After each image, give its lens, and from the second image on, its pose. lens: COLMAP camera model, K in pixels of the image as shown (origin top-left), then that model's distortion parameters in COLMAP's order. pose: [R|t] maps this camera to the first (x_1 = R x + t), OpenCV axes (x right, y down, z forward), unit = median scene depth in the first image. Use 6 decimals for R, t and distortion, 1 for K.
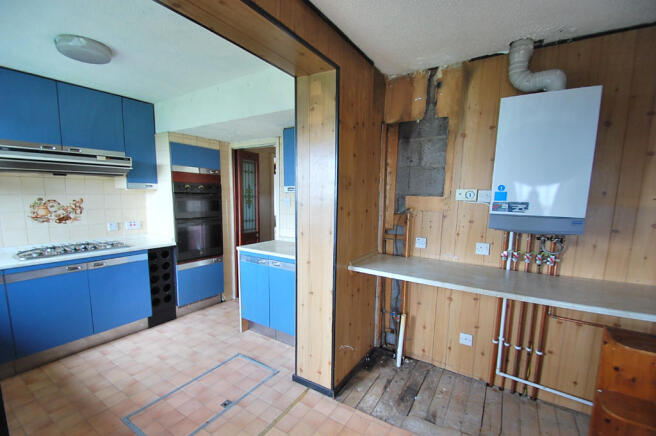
lens RADIAL K [[287.5, 0, 326.2], [0, 287.5, 232.9], [0, 0, 1]] dist [0.015367, -0.016860]
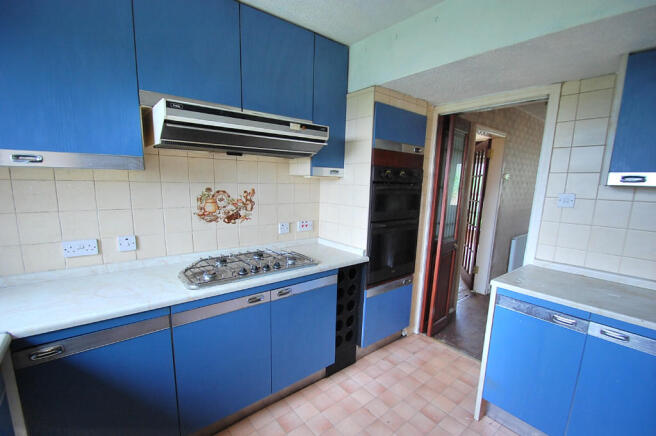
lens RADIAL K [[287.5, 0, 326.2], [0, 287.5, 232.9], [0, 0, 1]] dist [0.015367, -0.016860]
pose [[0.952083, 0.065160, -0.298819, -0.445009], [-0.051750, 0.997275, 0.052581, -0.056176], [0.301431, -0.034598, 0.952860, 0.359607]]
